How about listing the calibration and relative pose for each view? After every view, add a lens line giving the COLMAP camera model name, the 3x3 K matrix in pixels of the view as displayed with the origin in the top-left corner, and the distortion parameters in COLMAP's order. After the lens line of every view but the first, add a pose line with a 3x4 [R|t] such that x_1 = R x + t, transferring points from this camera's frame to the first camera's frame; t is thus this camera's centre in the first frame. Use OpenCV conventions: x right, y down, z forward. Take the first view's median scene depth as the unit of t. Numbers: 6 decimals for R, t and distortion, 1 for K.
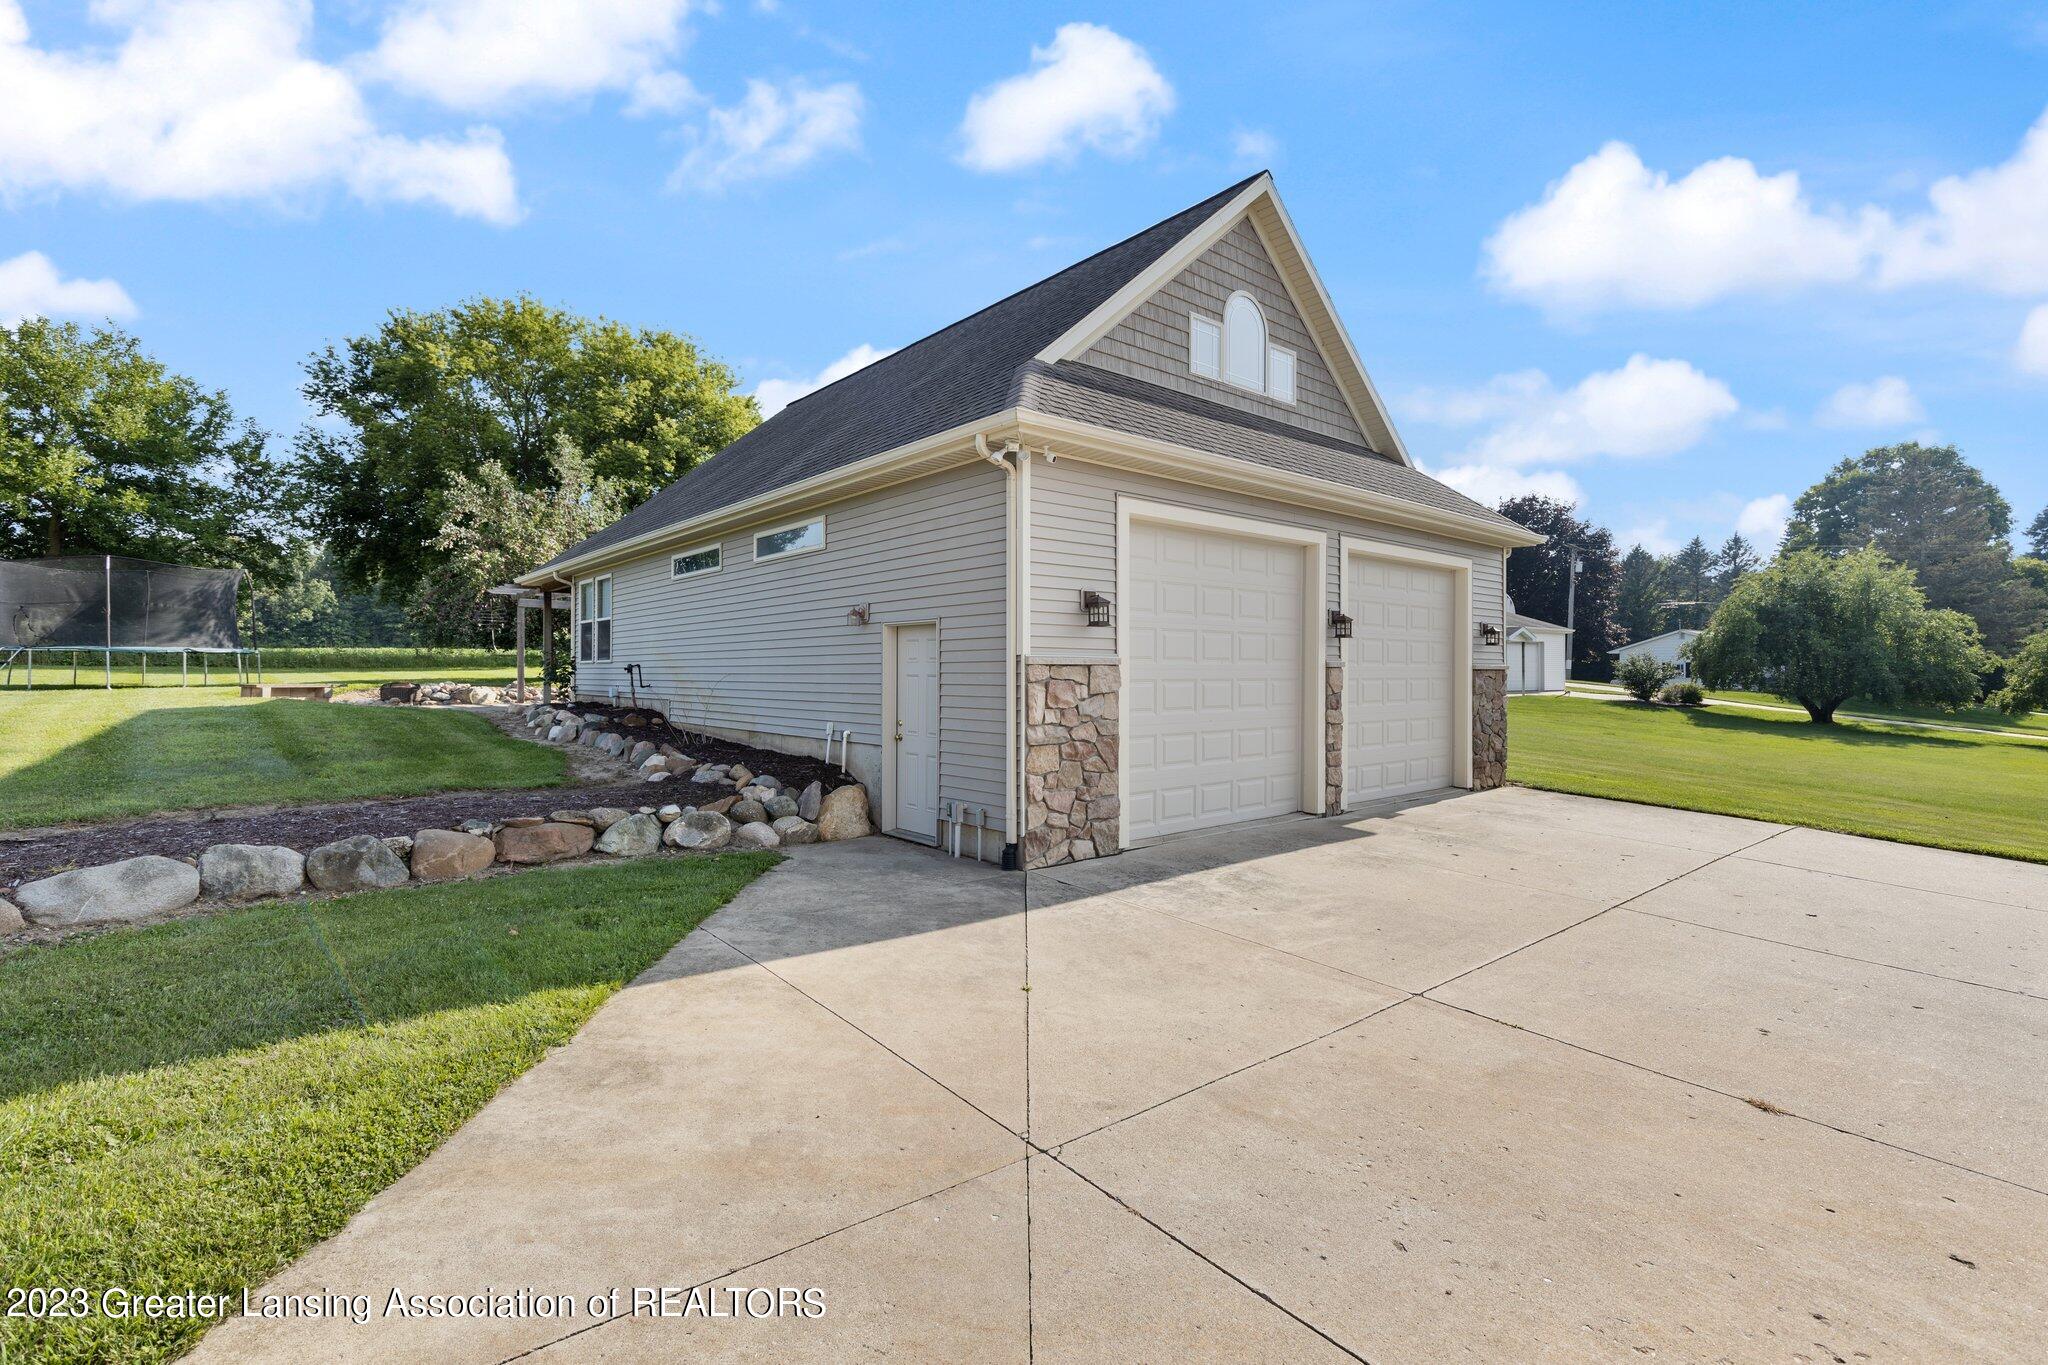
lens RADIAL K [[920.0, 0, 1024.0], [0, 920.0, 682.5], [0, 0, 1]] dist [-0.000931, -0.000158]
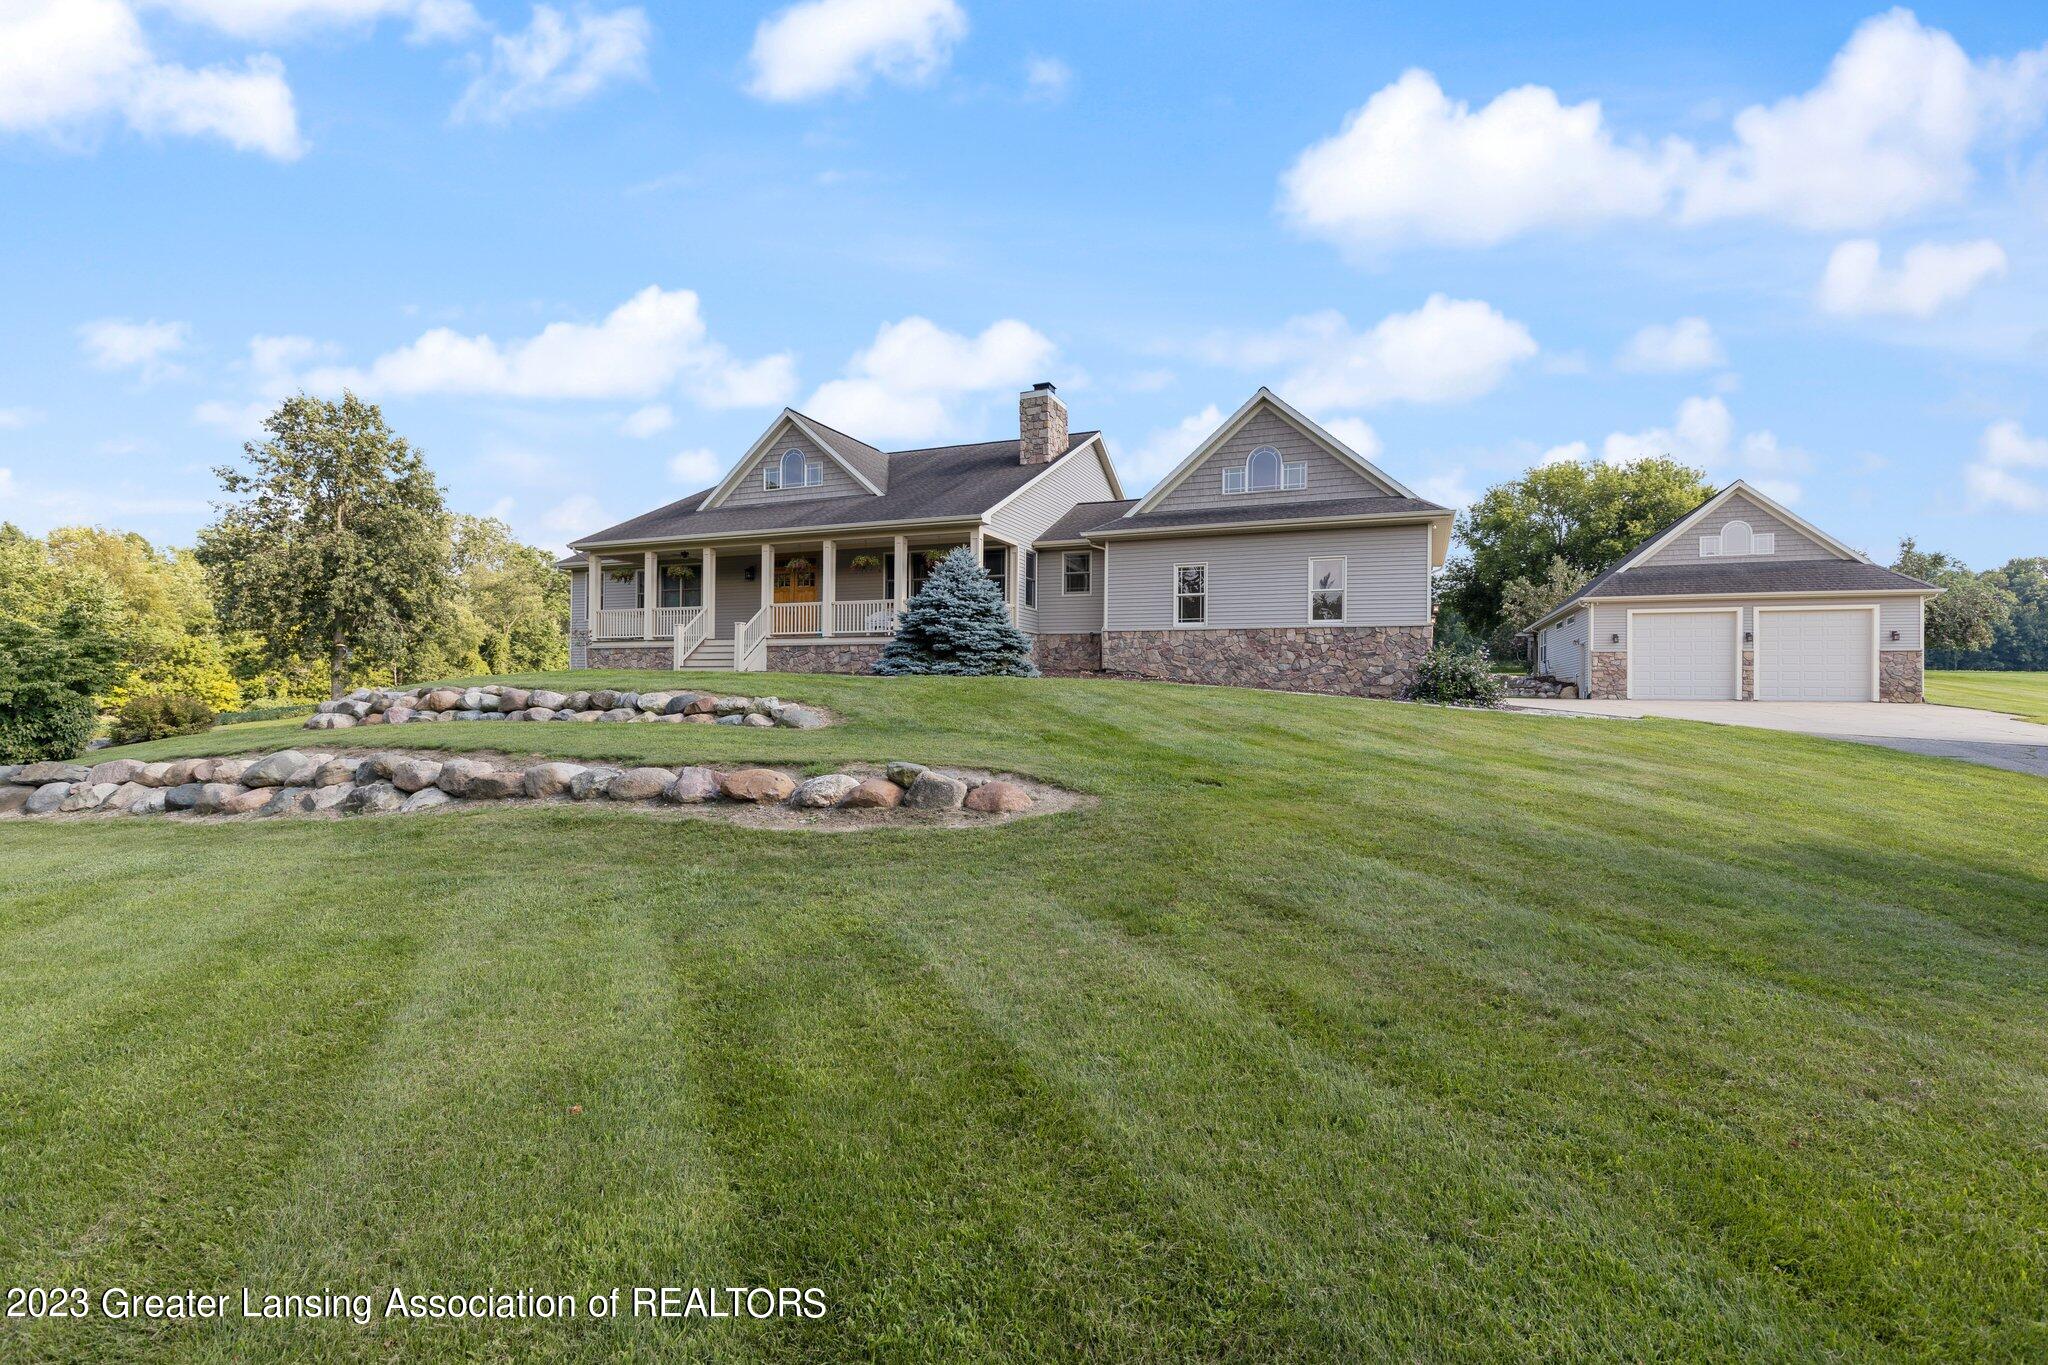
lens RADIAL K [[920.0, 0, 1024.0], [0, 920.0, 682.5], [0, 0, 1]] dist [-0.000931, -0.000158]
pose [[0.456886, -0.005724, -0.889507, 1.577692], [-0.017974, 0.999716, -0.015665, 0.142953], [0.889344, 0.023146, 0.456653, -2.018211]]
